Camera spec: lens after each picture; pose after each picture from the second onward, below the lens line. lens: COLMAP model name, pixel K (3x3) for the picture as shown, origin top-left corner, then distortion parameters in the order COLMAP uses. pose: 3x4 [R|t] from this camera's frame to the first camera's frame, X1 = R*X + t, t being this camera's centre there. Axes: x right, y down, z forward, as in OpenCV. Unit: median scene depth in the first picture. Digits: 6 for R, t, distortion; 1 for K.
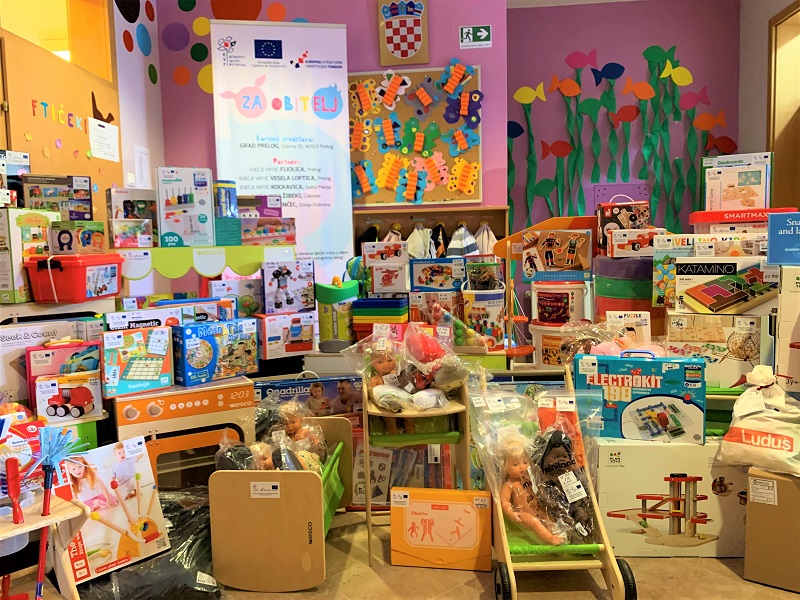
lens RADIAL K [[613.7, 0, 397.0], [0, 613.7, 312.2], [0, 0, 1]] dist [-0.010778, 0.003547]
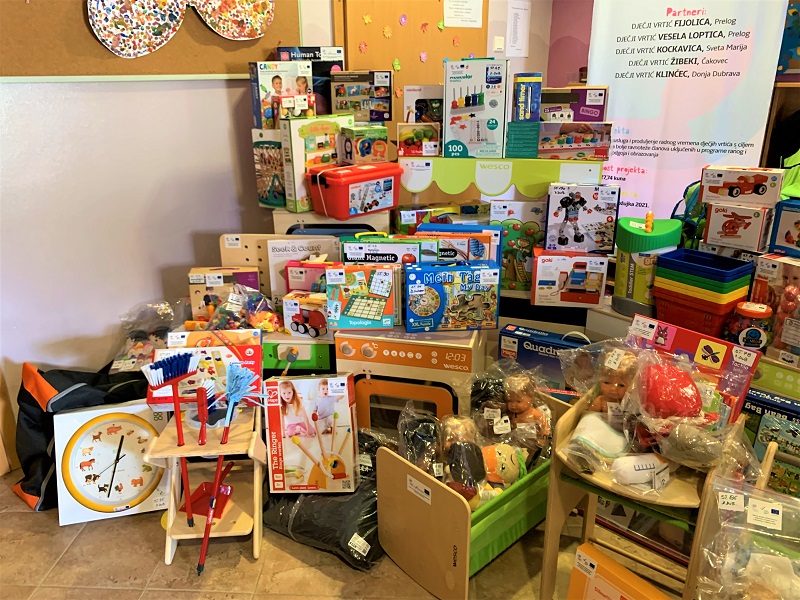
lens RADIAL K [[599.6, 0, 400.0], [0, 599.6, 300.0], [0, 0, 1]] dist [0.093101, -0.120281]
pose [[0.725144, 0.251994, -0.640831, 0.186589], [-0.071517, 0.953161, 0.293886, -0.164263], [0.684873, -0.167279, 0.709201, 0.304205]]
